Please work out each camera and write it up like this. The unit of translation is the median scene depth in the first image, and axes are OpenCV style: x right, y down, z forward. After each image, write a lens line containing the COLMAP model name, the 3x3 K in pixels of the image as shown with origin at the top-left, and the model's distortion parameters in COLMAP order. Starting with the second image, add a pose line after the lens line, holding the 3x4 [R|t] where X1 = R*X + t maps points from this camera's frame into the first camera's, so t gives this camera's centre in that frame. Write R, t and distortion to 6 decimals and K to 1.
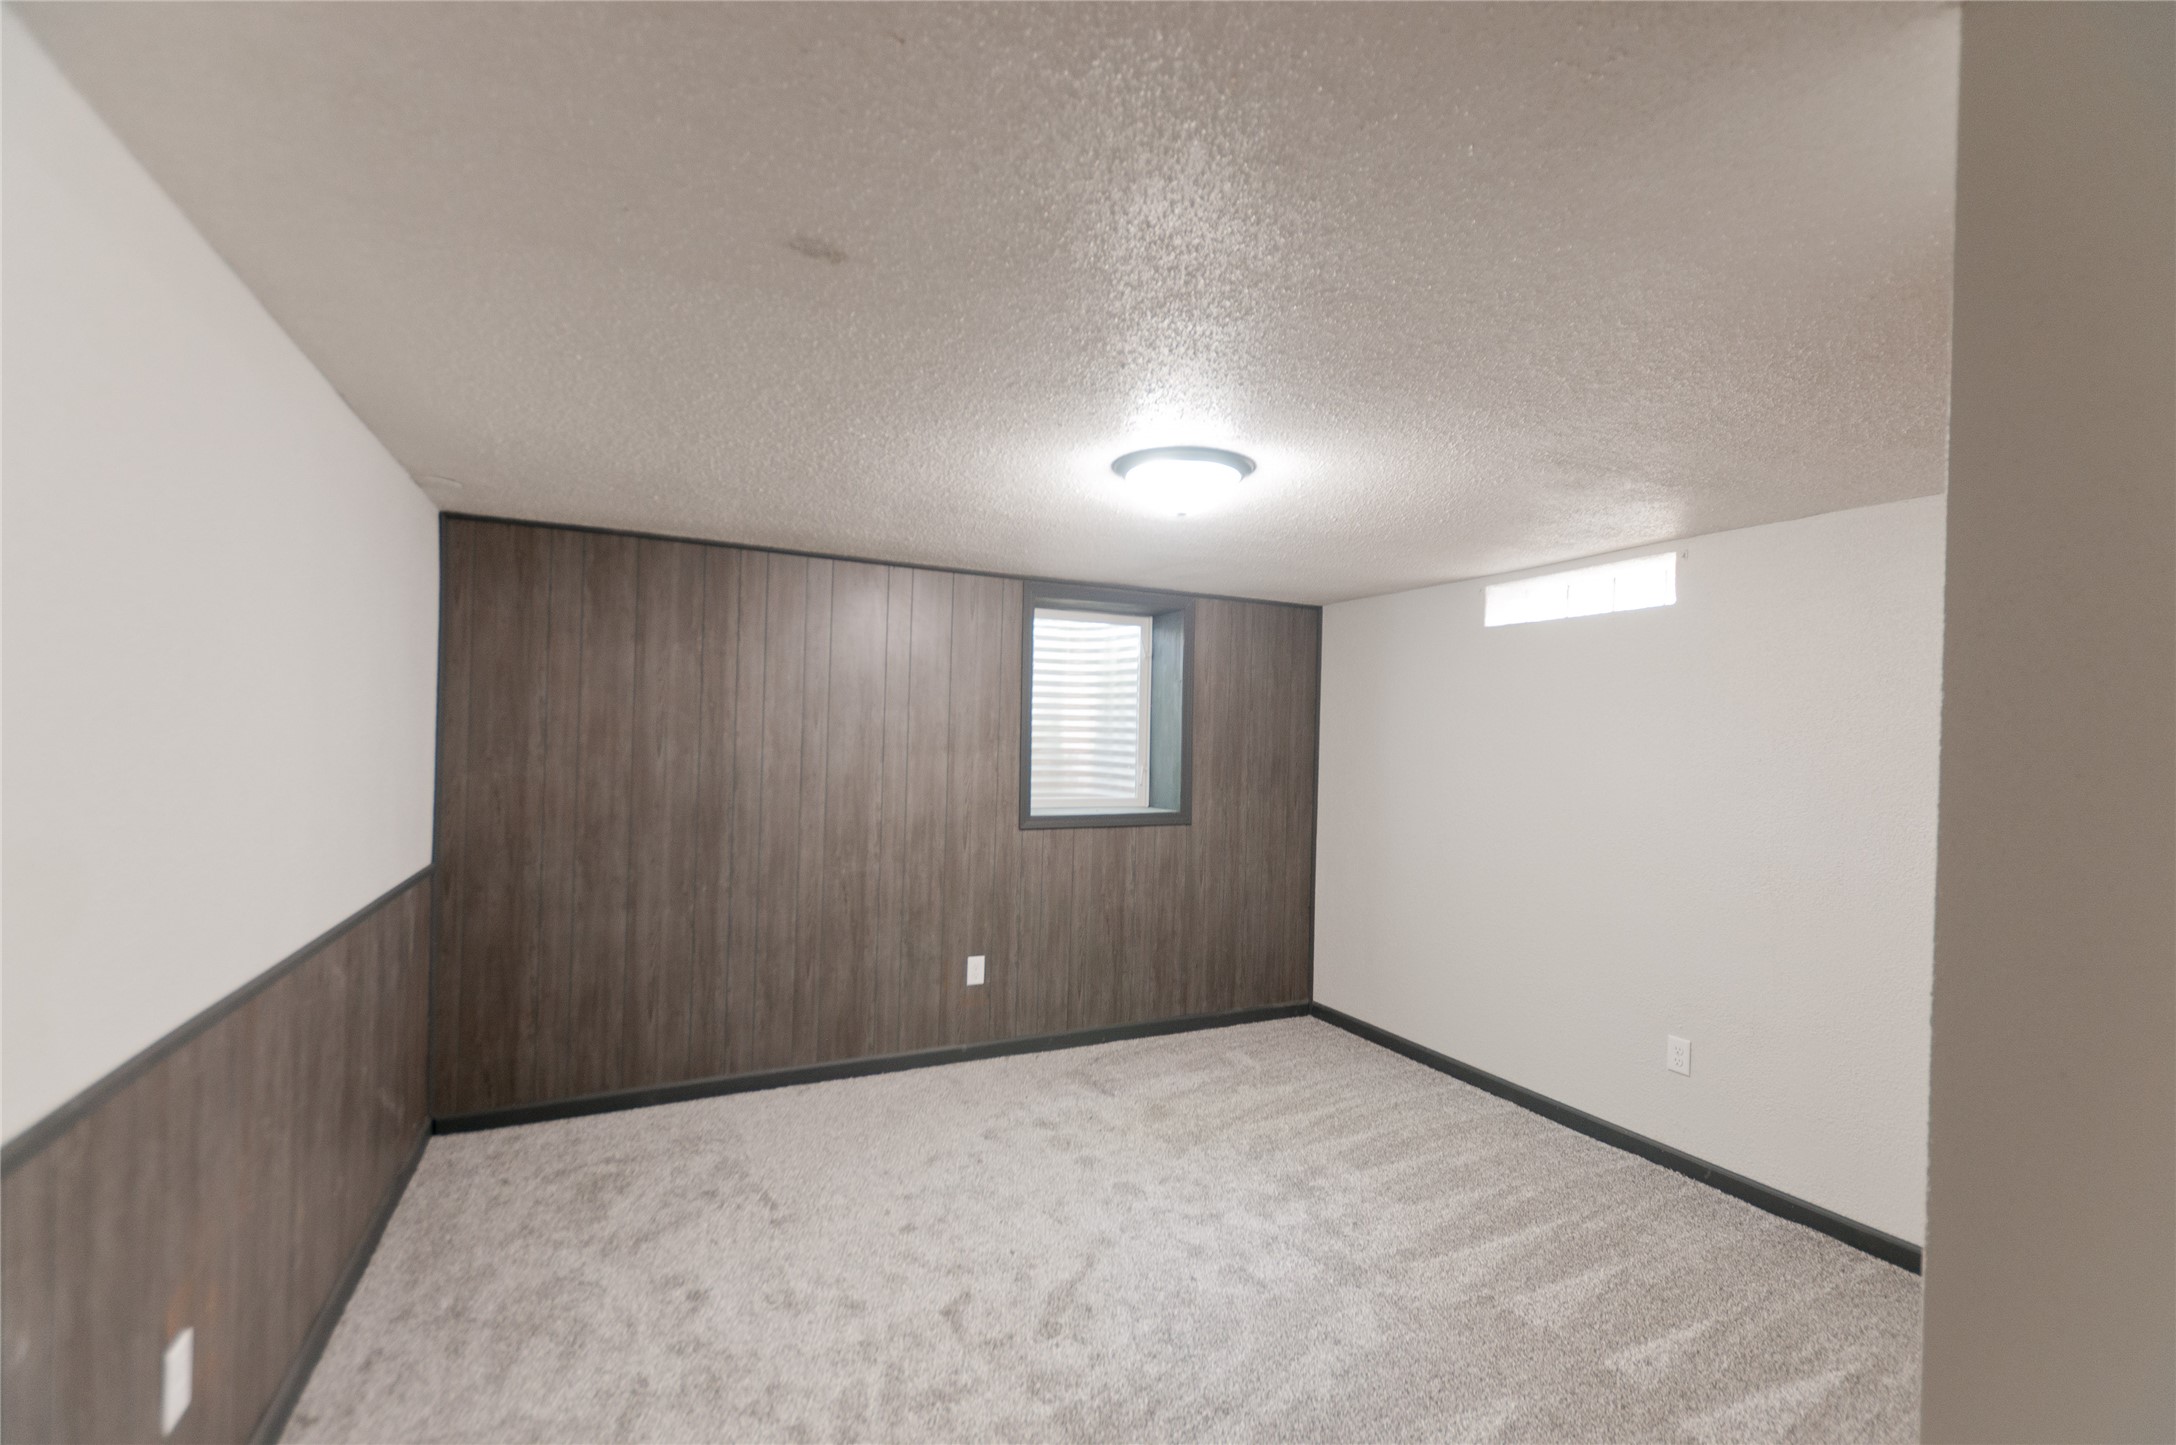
lens RADIAL K [[959.0, 0, 1093.7], [0, 959.0, 745.0], [0, 0, 1]] dist [0.012123, -0.006845]
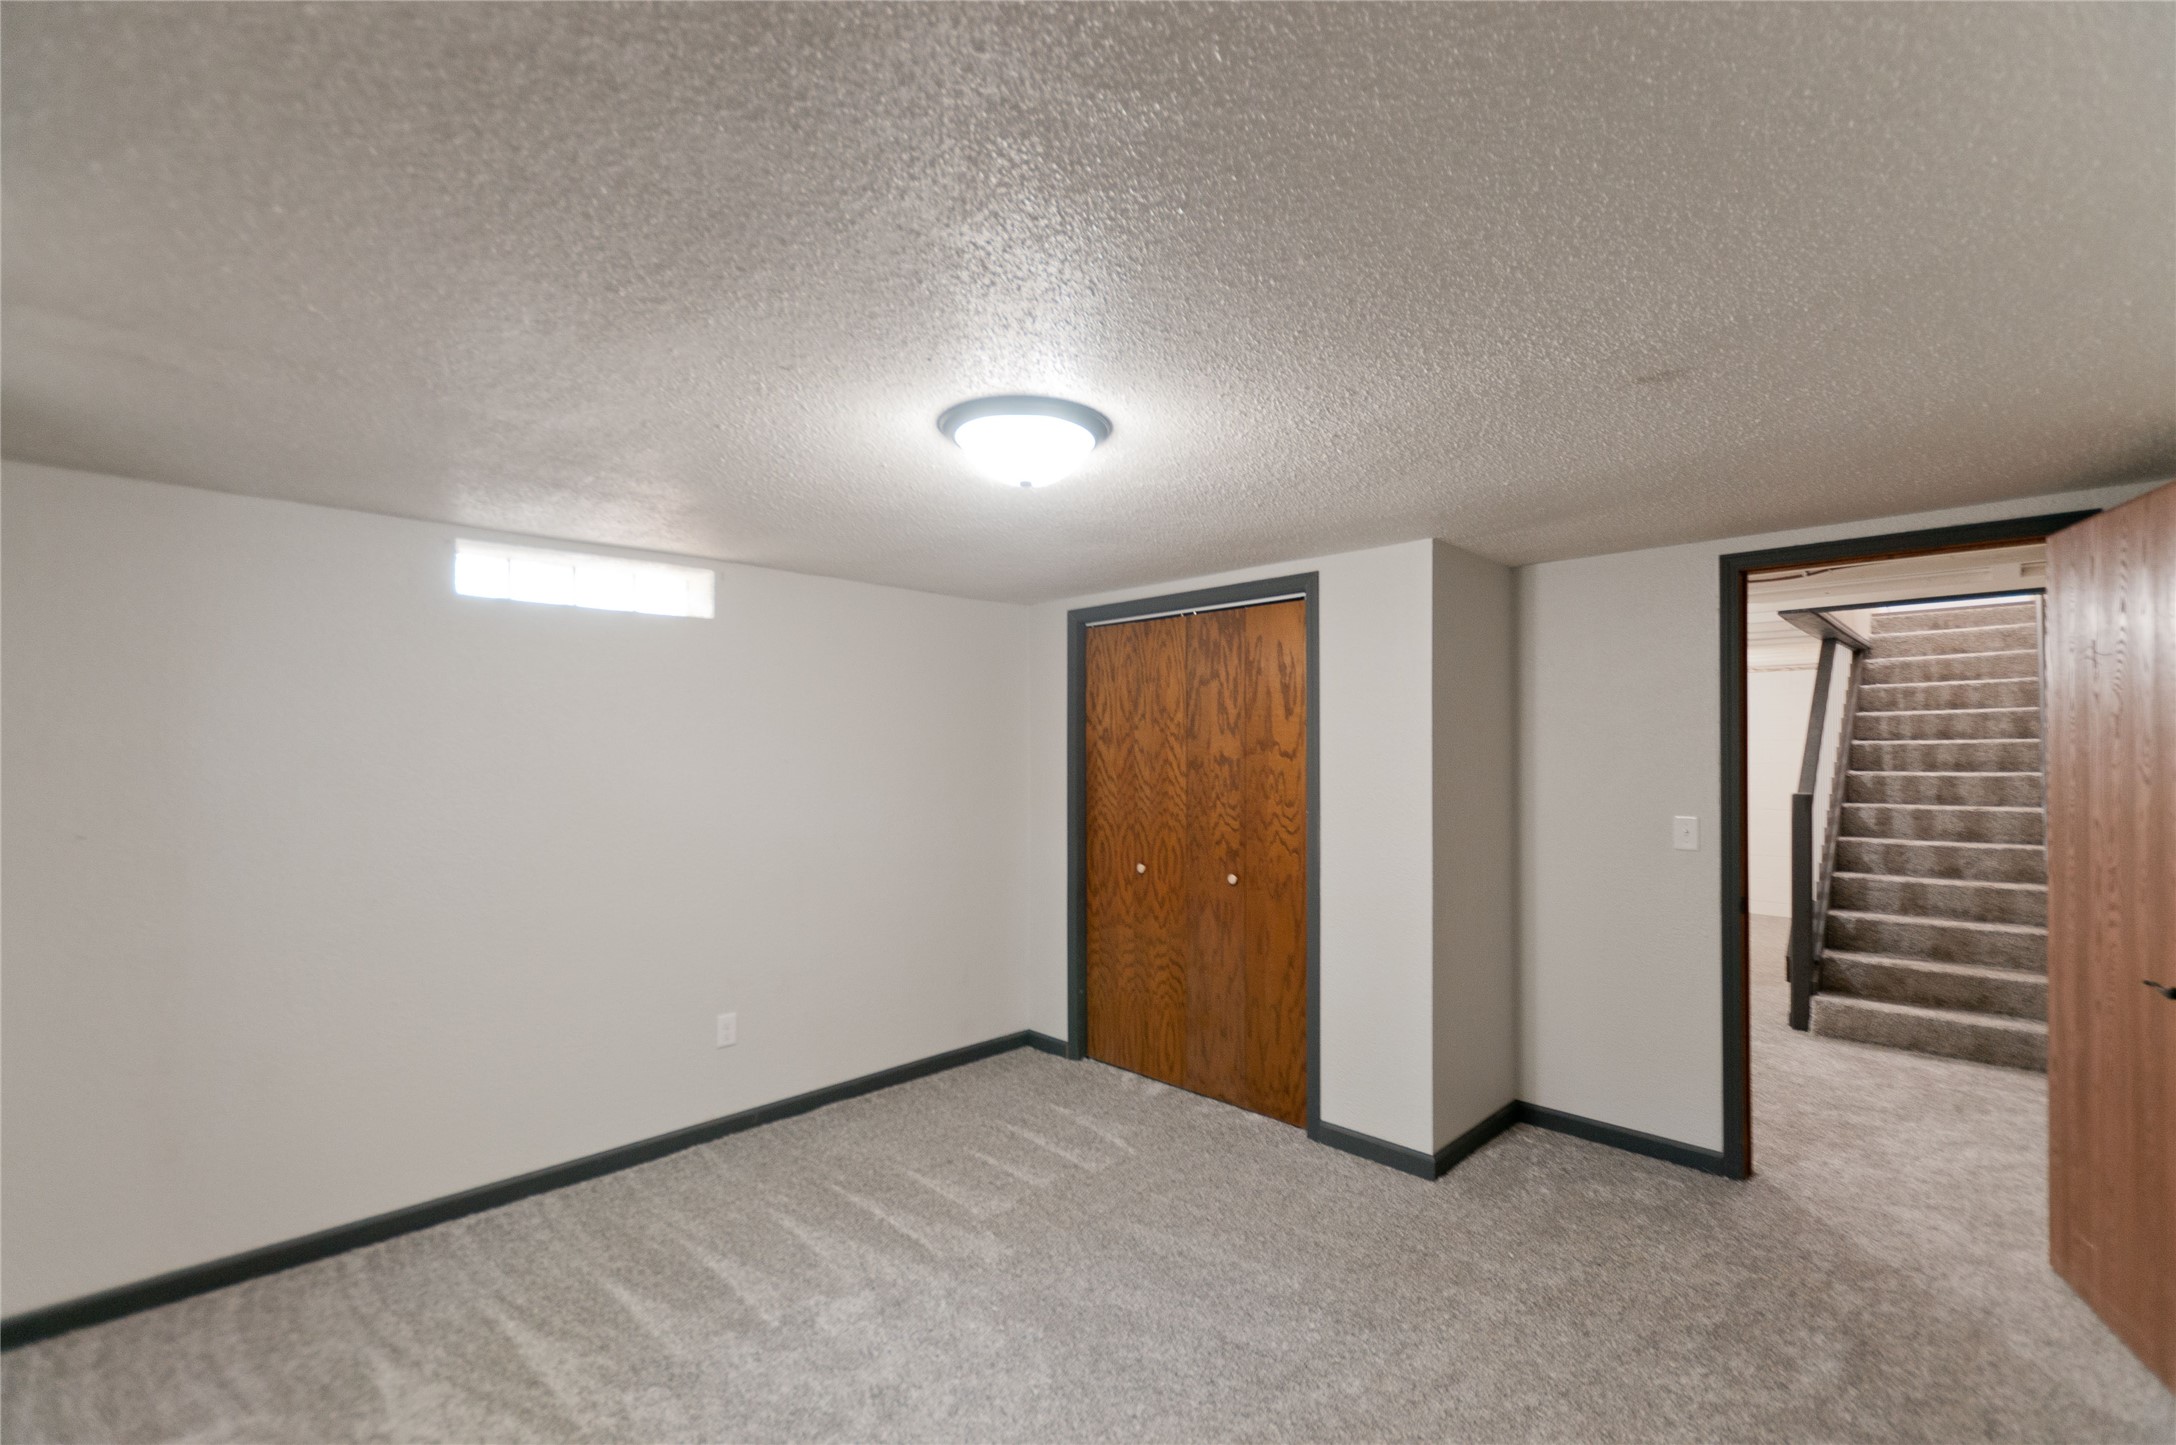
lens RADIAL K [[959.0, 0, 1093.7], [0, 959.0, 745.0], [0, 0, 1]] dist [0.012123, -0.006845]
pose [[-0.344421, -0.019132, 0.938620, -0.538812], [0.000321, 0.999790, 0.020497, -0.025654], [-0.938815, 0.007361, -0.344342, 0.941847]]
